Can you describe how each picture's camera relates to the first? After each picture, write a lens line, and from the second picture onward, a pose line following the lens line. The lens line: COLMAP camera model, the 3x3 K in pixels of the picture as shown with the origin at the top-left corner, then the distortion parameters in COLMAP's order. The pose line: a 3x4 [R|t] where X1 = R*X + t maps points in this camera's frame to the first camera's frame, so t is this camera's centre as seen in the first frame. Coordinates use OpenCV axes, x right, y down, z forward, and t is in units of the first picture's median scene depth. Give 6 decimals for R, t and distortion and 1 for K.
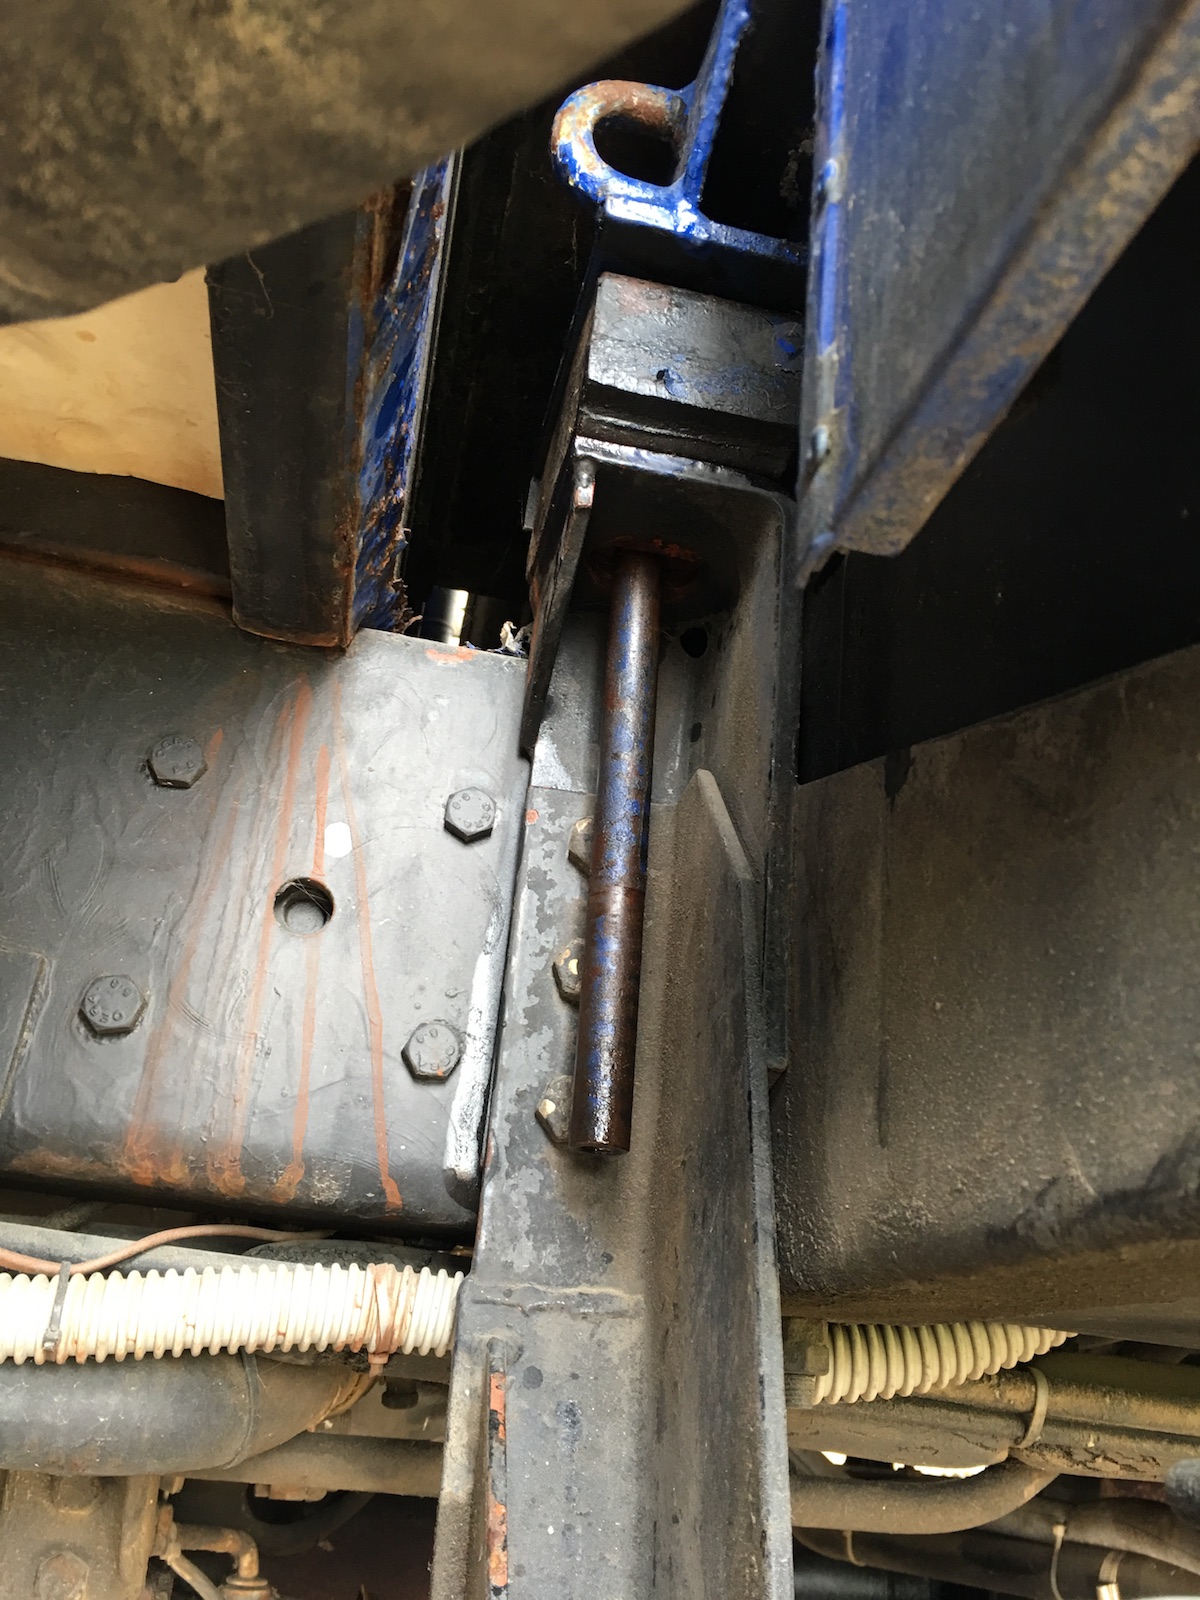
lens RADIAL K [[1341.1, 0, 603.5], [0, 1341.1, 801.3], [0, 0, 1]] dist [0.060776, -0.089280]
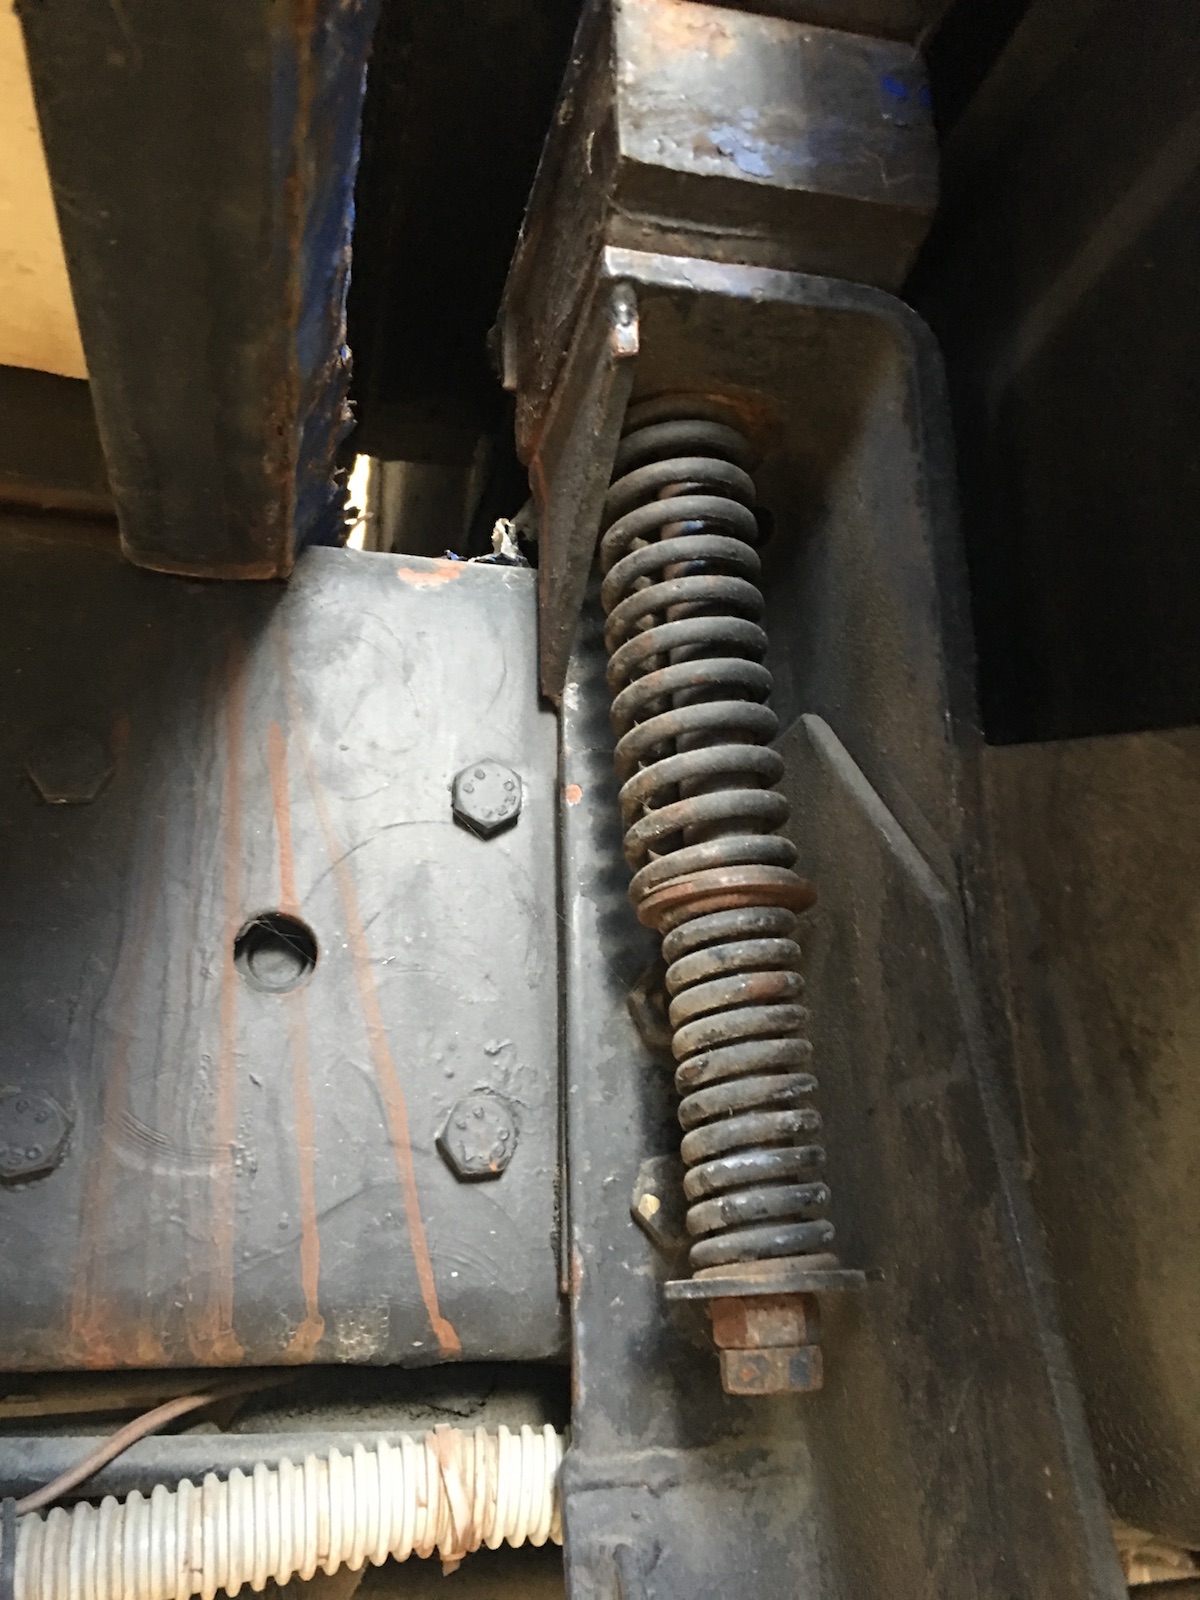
lens RADIAL K [[1341.1, 0, 602.2], [0, 1341.1, 791.7], [0, 0, 1]] dist [0.060776, -0.089280]
pose [[0.993847, -0.095162, 0.056680, -0.085152], [0.087951, 0.989062, 0.118413, -0.080781], [-0.067329, -0.112699, 0.991345, 0.294940]]
